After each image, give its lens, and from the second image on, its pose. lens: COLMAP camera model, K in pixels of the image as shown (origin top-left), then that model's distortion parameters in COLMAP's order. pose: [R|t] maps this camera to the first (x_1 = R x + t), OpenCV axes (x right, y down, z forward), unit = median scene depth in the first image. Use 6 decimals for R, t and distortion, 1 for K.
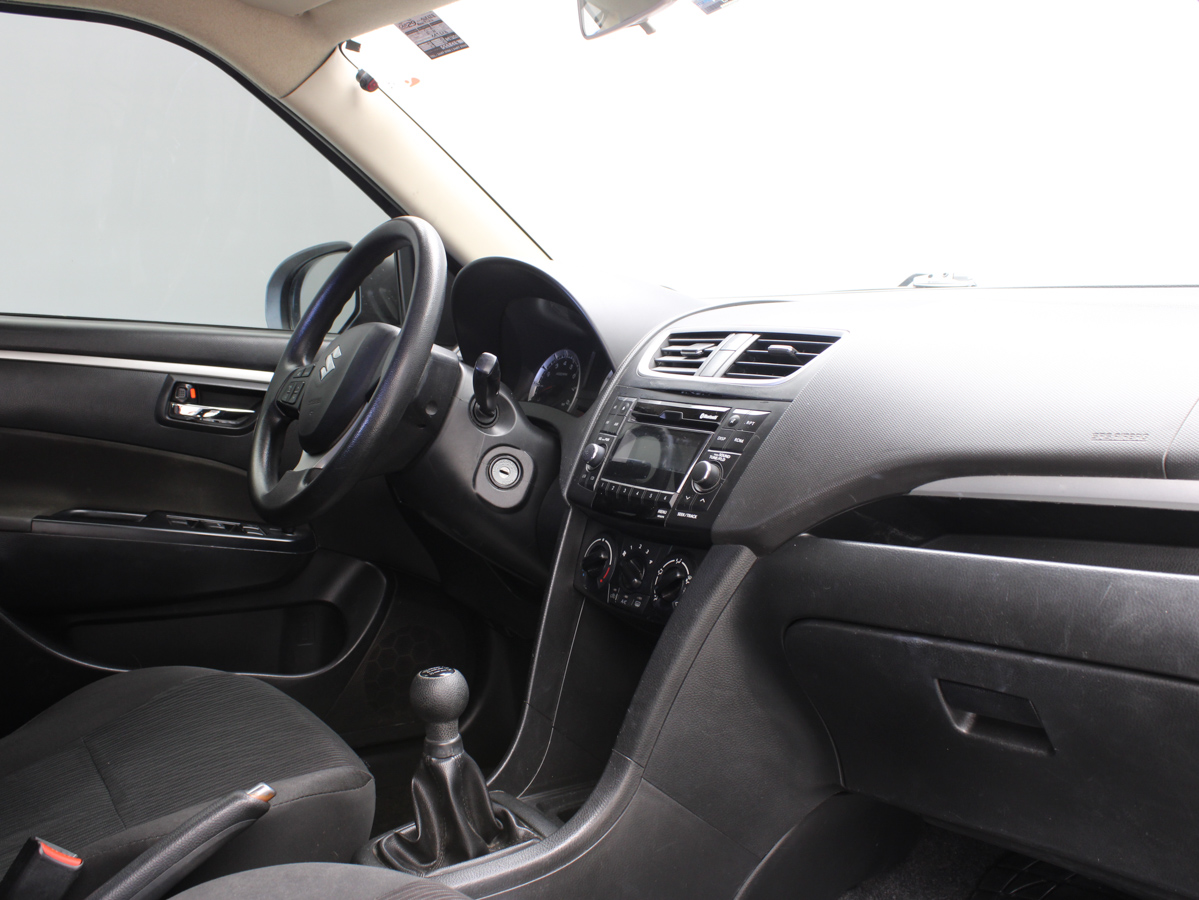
lens RADIAL K [[1231.3, 0, 599.5], [0, 1231.3, 450.0], [0, 0, 1]] dist [-0.130699, 0.094951]
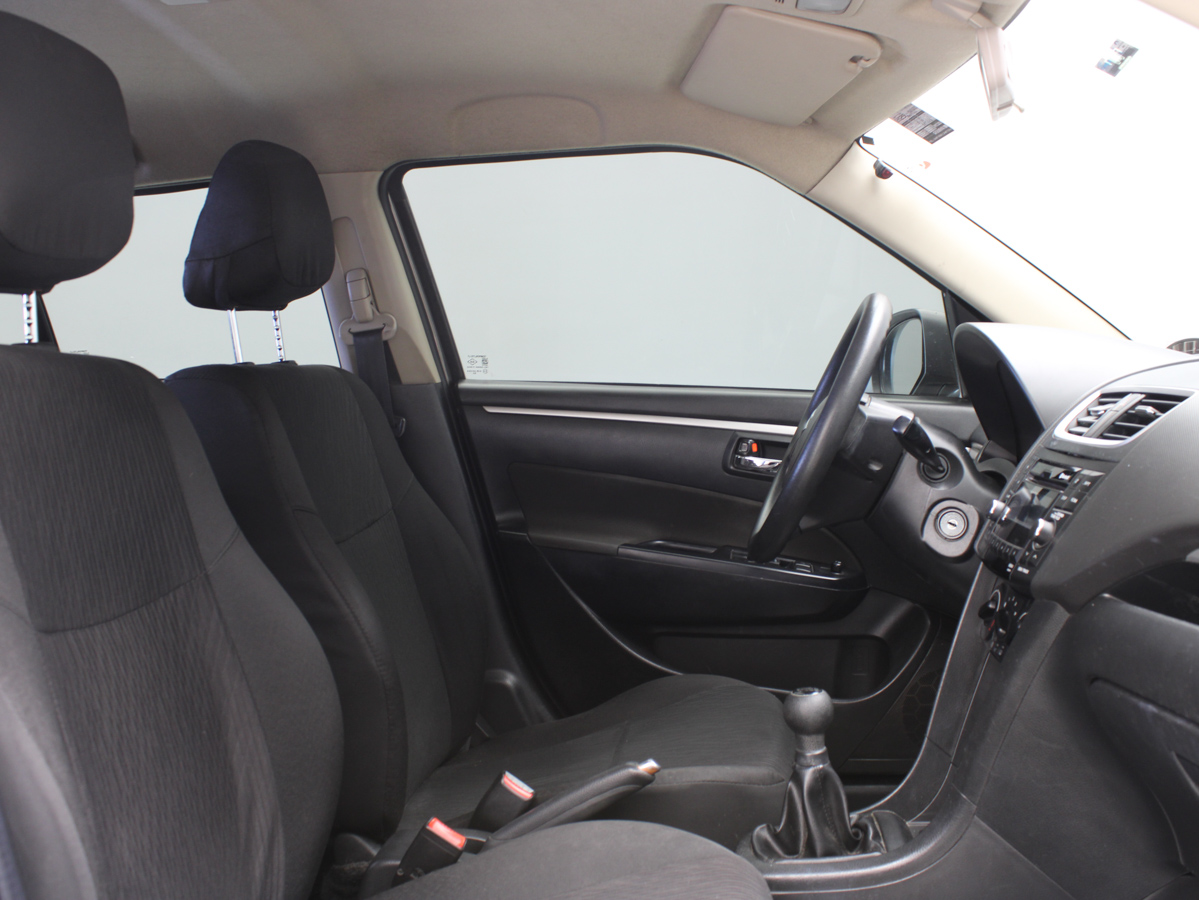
lens RADIAL K [[1231.3, 0, 599.5], [0, 1231.3, 450.0], [0, 0, 1]] dist [-0.130699, 0.094951]
pose [[0.778229, 0.008574, -0.627922, 0.384425], [-0.034281, 0.998996, -0.028846, -0.006025], [0.627044, 0.043974, 0.777742, -0.029120]]
